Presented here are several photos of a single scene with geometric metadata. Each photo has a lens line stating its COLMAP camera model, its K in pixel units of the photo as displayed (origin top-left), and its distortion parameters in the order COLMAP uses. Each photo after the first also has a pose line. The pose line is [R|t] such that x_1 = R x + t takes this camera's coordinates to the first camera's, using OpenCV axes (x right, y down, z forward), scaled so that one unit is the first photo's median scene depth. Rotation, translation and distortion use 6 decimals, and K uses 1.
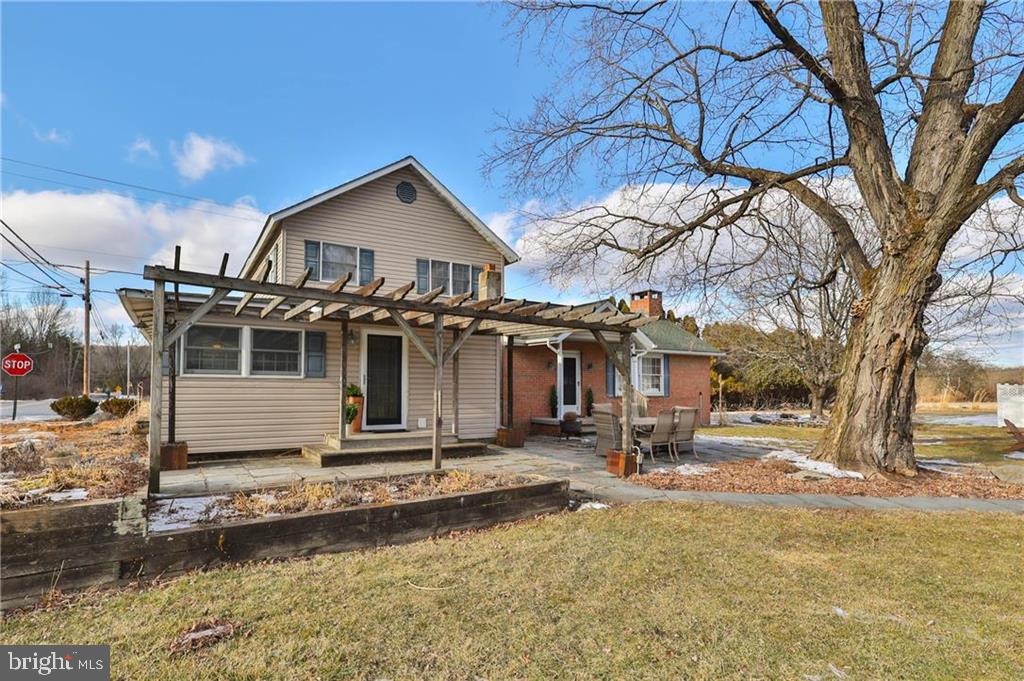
lens RADIAL K [[514.6, 0, 496.3], [0, 514.6, 369.0], [0, 0, 1]] dist [-0.000844, 0.000680]
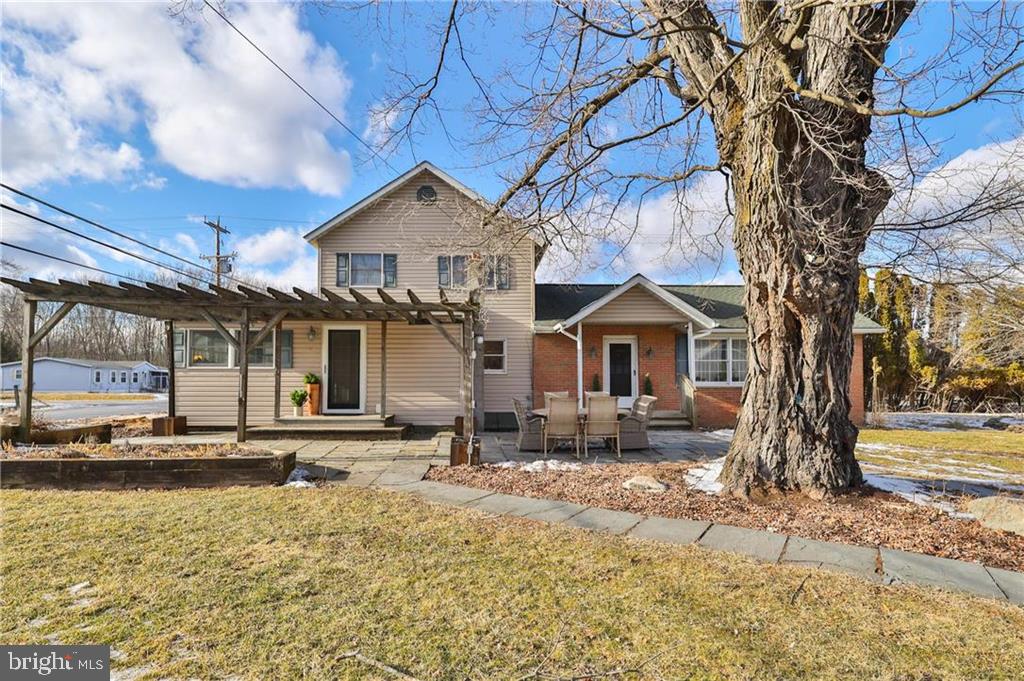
lens RADIAL K [[514.6, 0, 501.2], [0, 514.6, 369.4], [0, 0, 1]] dist [-0.000844, 0.000680]
pose [[0.868613, -0.019553, -0.495106, 0.656378], [0.023095, 0.999733, 0.001037, 0.028571], [0.494953, -0.012335, 0.868832, 0.195120]]
